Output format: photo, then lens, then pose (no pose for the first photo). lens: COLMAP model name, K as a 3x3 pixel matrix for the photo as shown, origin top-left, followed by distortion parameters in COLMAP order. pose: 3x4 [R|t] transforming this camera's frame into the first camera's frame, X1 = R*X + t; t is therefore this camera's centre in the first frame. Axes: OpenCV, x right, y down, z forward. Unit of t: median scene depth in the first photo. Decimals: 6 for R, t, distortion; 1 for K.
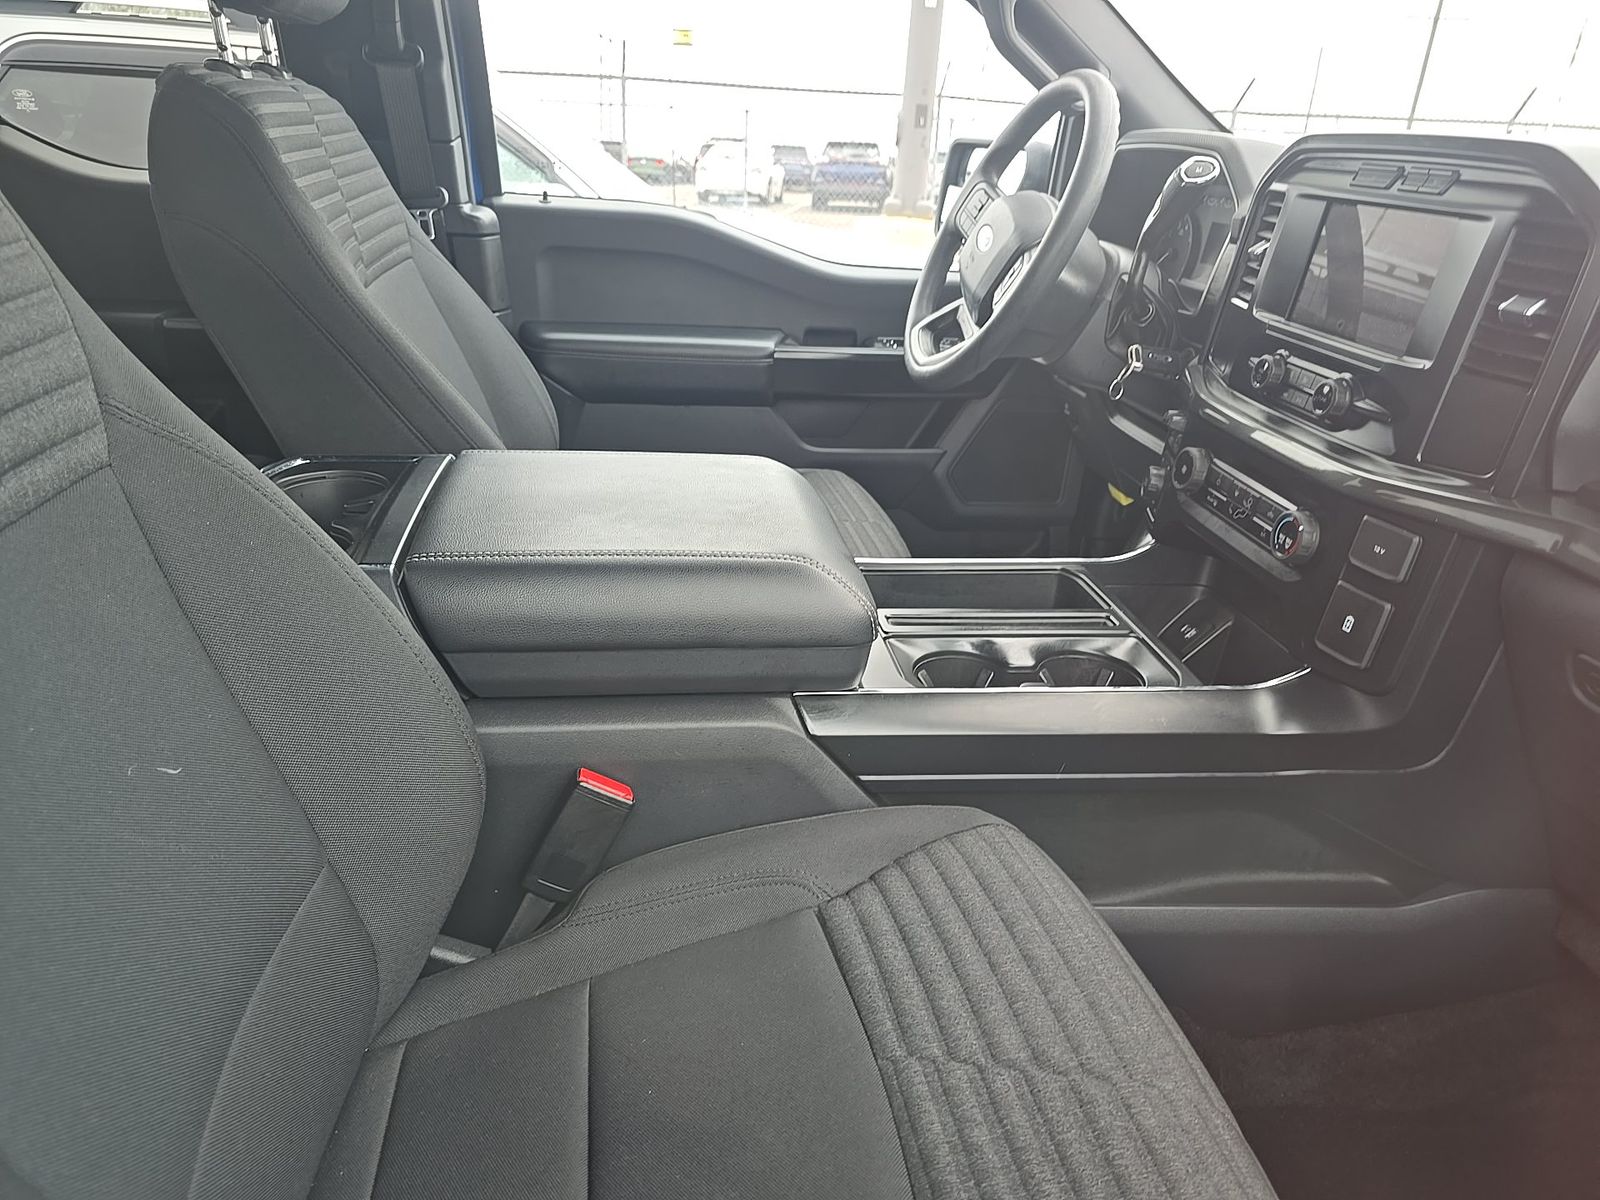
lens RADIAL K [[1097.1, 0, 800.0], [0, 1097.1, 600.0], [0, 0, 1]] dist [0.079519, -0.076124]
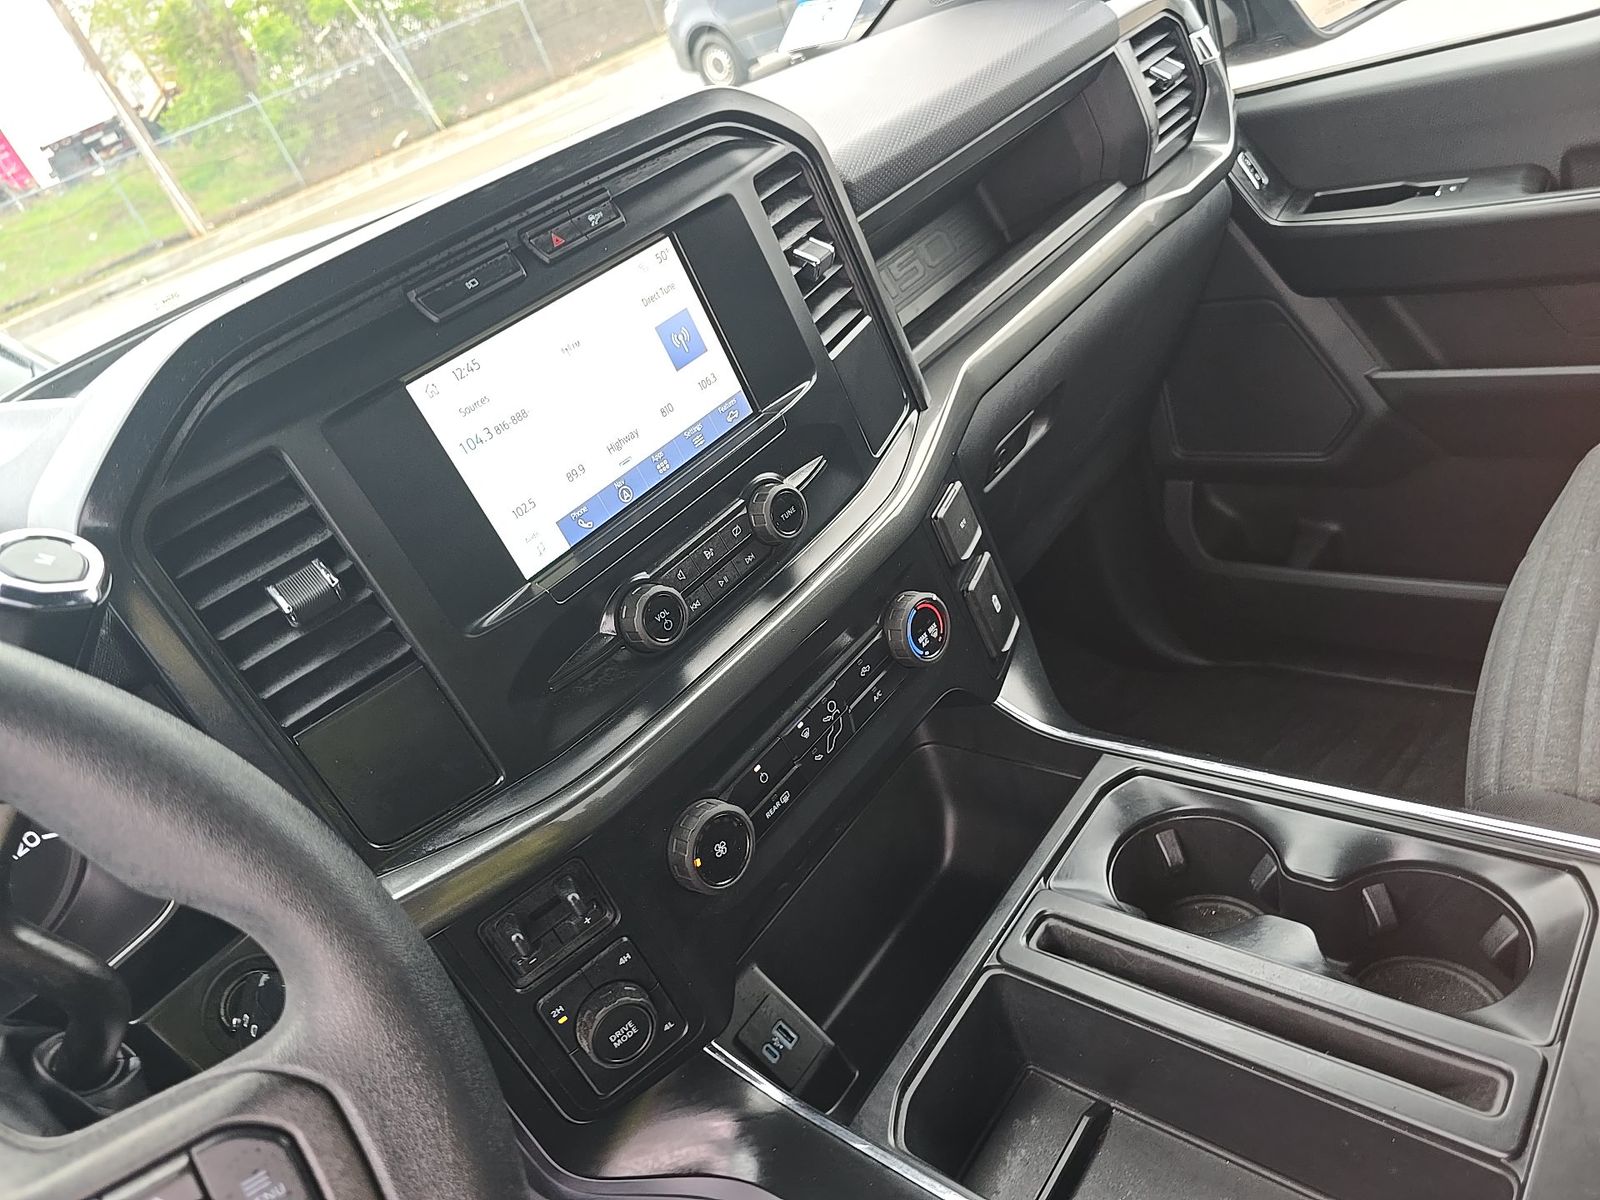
lens RADIAL K [[1066.8, 0, 799.9], [0, 1066.8, 592.9], [0, 0, 1]] dist [0.047083, -0.038154]
pose [[-0.637801, -0.231978, 0.734436, -0.006733], [0.560877, 0.513626, 0.649311, -0.510574], [-0.527851, 0.826060, -0.197480, 1.057778]]
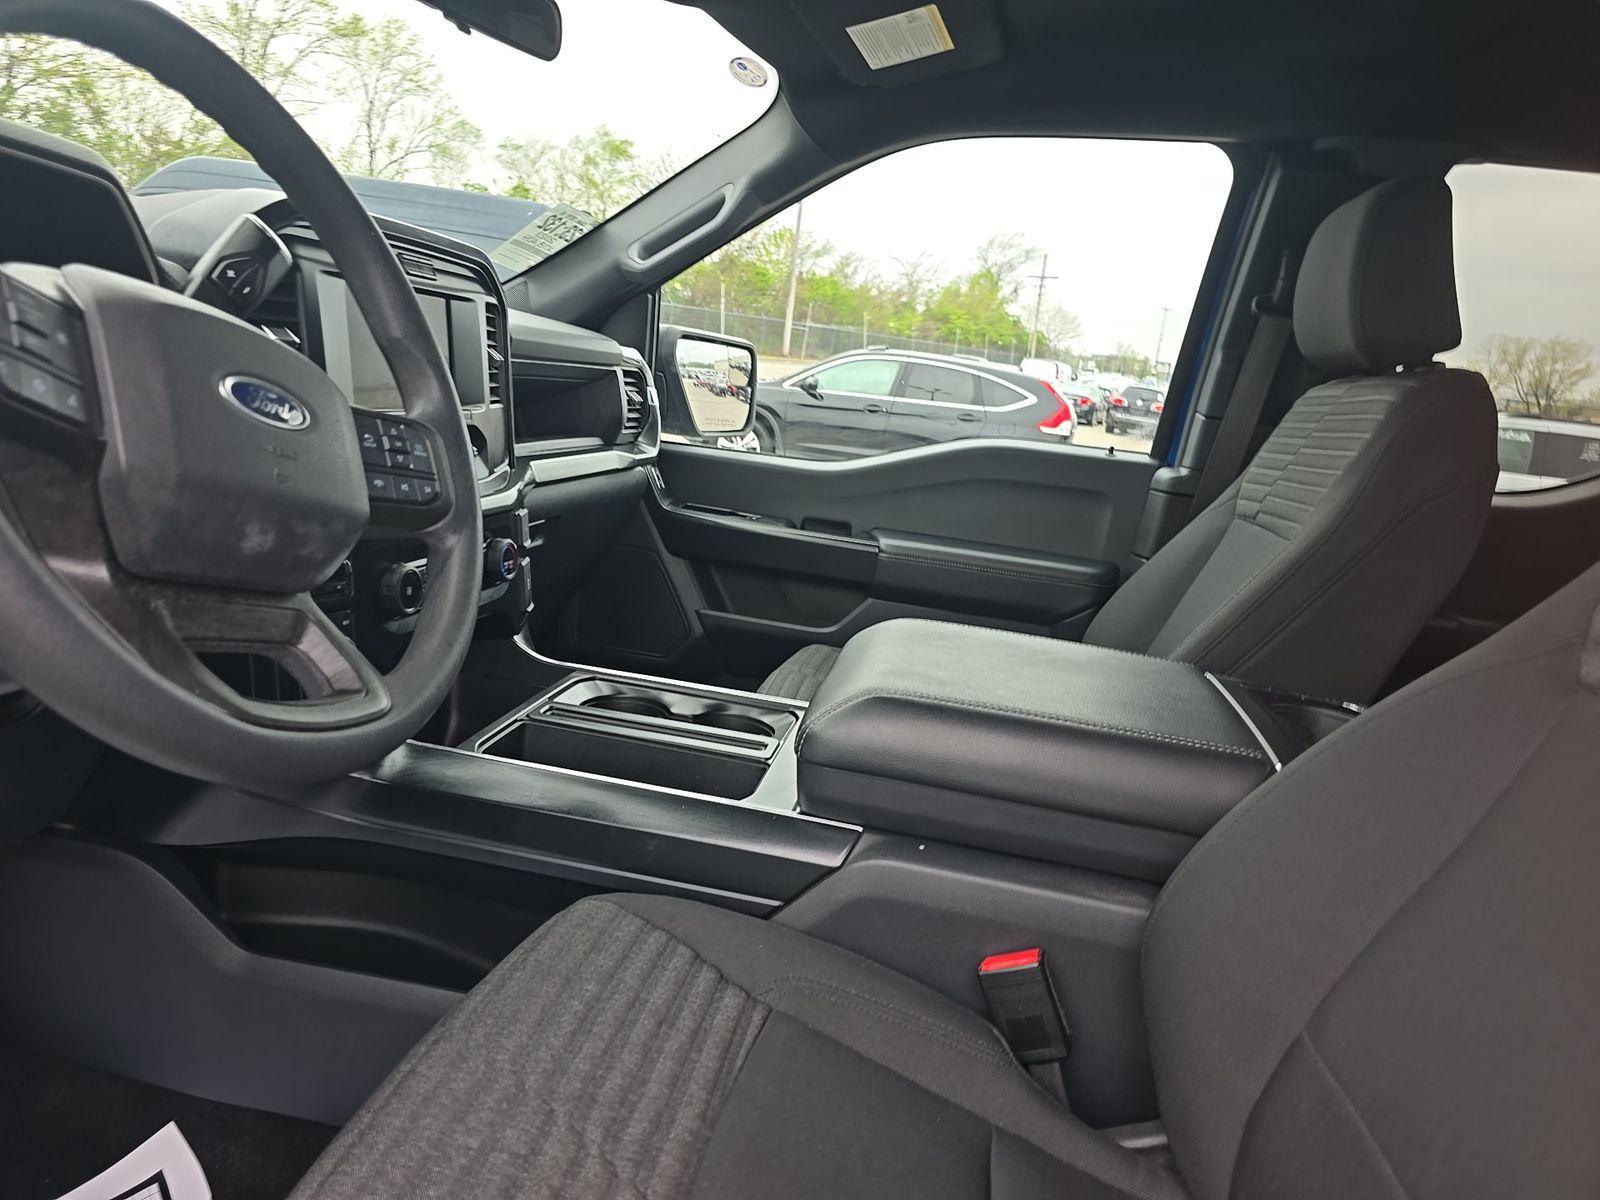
lens RADIAL K [[1066.8, 0, 799.9], [0, 1066.8, 592.9], [0, 0, 1]] dist [0.047083, -0.038154]
pose [[-0.930598, -0.226114, 0.287853, -0.196103], [-0.023647, 0.821887, 0.569160, -0.652044], [-0.365277, 0.522853, -0.770193, 1.661210]]
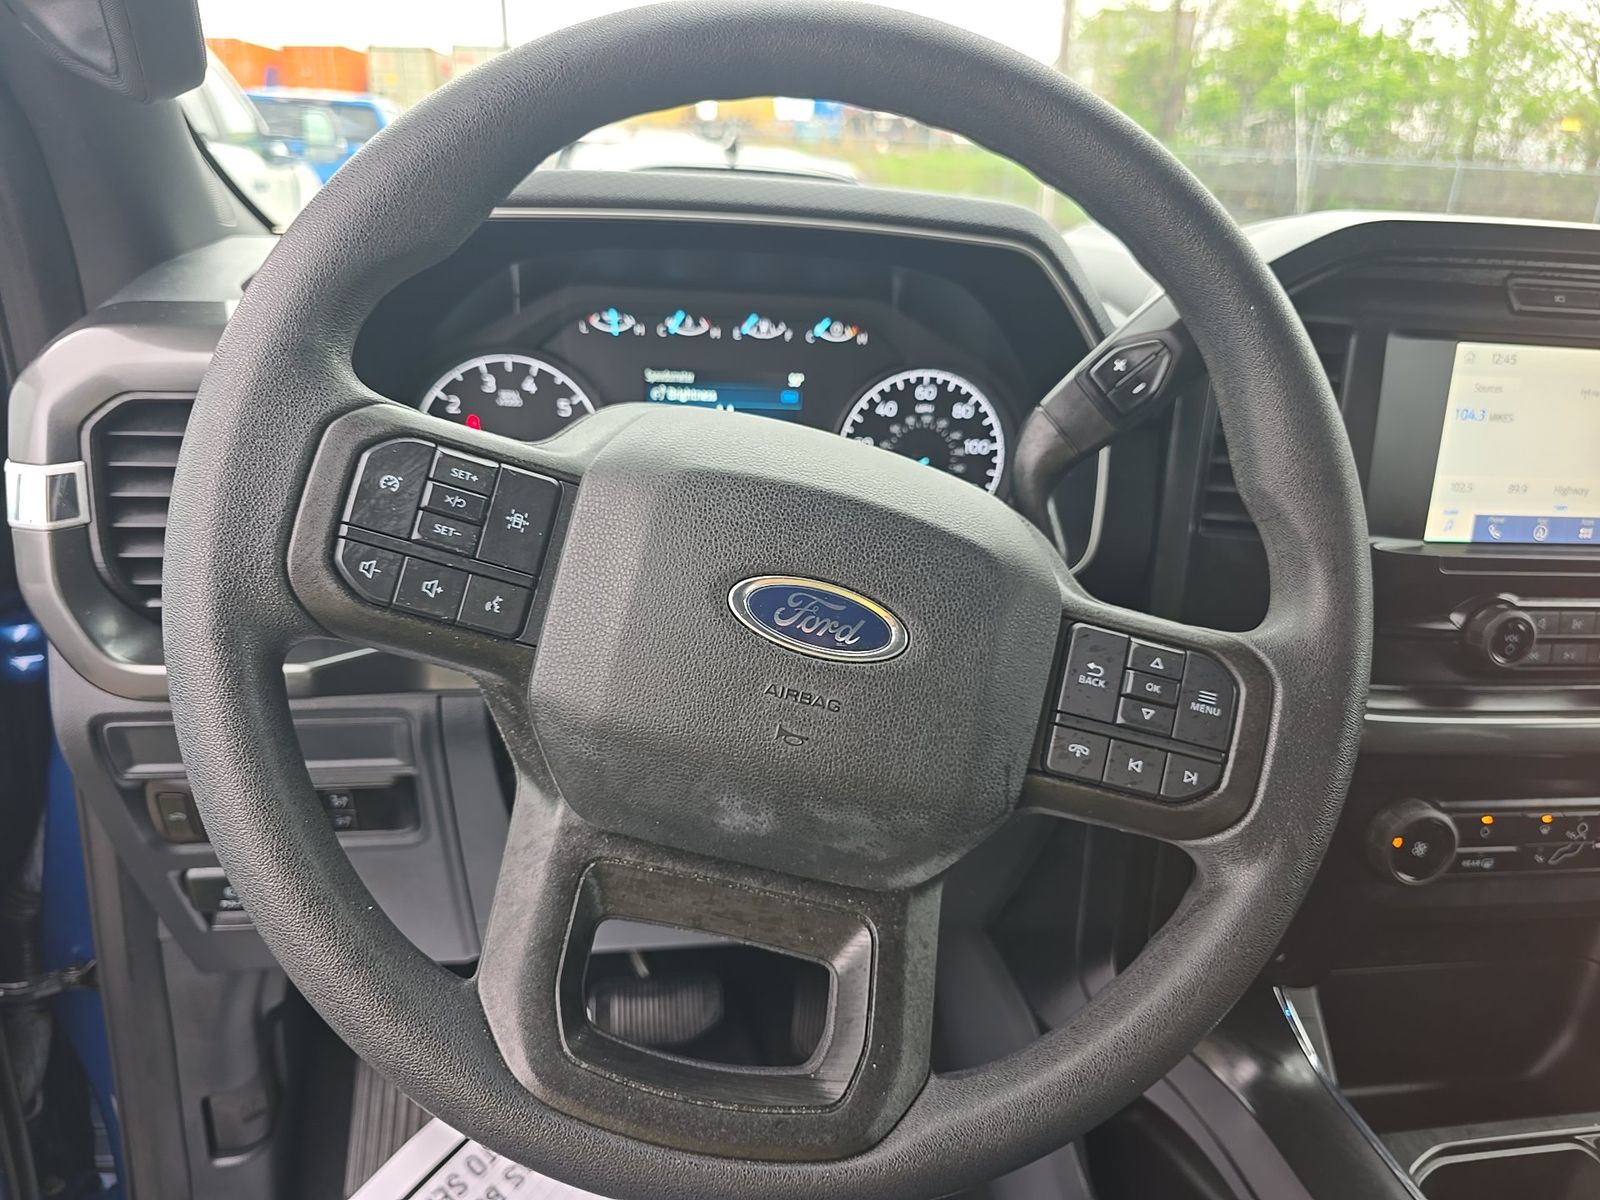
lens RADIAL K [[1099.6, 0, 805.9], [0, 1099.6, 592.1], [0, 0, 1]] dist [-0.006491, -0.003611]
pose [[-0.000479, -0.388807, 0.921319, -0.094277], [0.343101, 0.865330, 0.365358, -0.556305], [-0.939298, 0.316280, 0.132985, 1.258432]]
